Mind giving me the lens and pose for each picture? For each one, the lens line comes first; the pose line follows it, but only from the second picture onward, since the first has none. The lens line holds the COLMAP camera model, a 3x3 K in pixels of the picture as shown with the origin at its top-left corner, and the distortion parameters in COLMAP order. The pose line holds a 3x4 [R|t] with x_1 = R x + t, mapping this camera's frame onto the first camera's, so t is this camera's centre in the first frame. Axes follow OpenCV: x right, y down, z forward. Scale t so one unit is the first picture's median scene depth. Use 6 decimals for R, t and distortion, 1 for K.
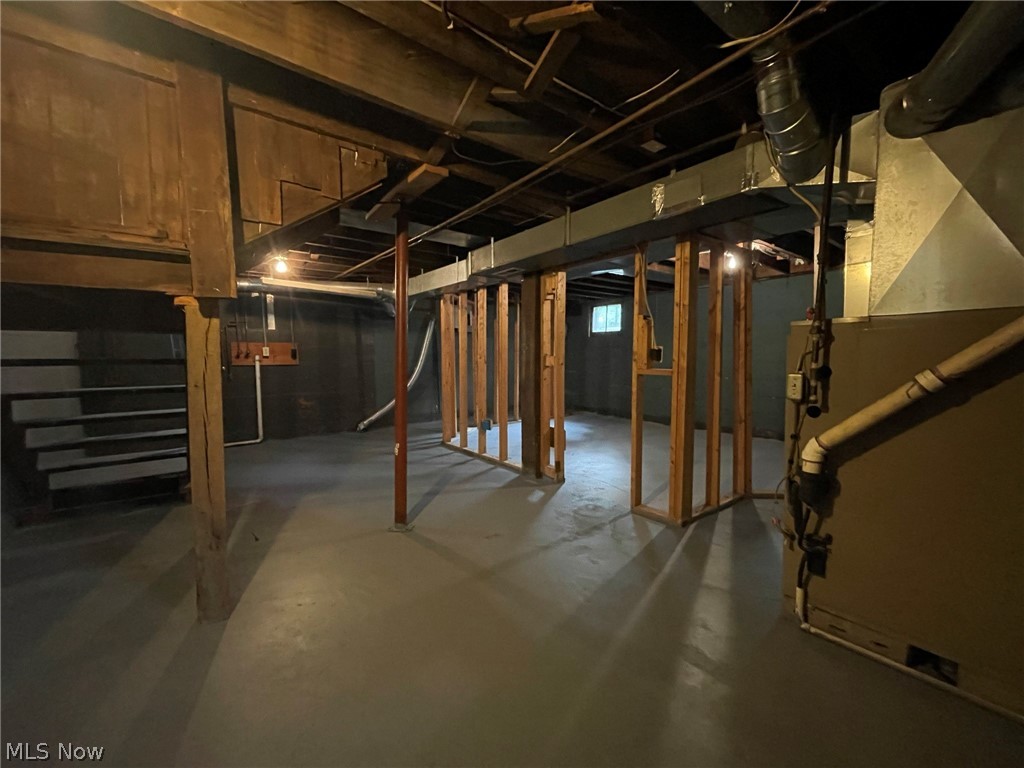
lens RADIAL K [[414.4, 0, 512.7], [0, 414.4, 385.3], [0, 0, 1]] dist [-0.002939, -0.000218]
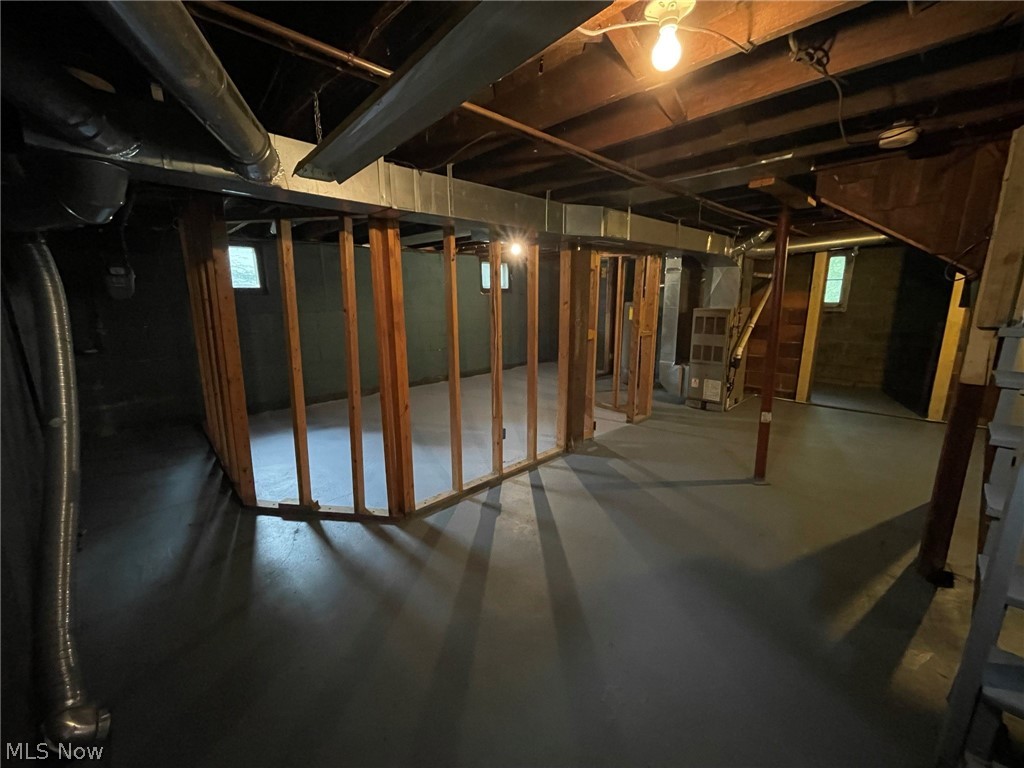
lens RADIAL K [[414.4, 0, 514.1], [0, 414.4, 379.7], [0, 0, 1]] dist [-0.002939, -0.000218]
pose [[-0.139736, -0.191853, 0.971425, -0.956928], [0.063634, 0.977282, 0.202163, -0.174209], [-0.988142, 0.090065, -0.124353, 1.357343]]
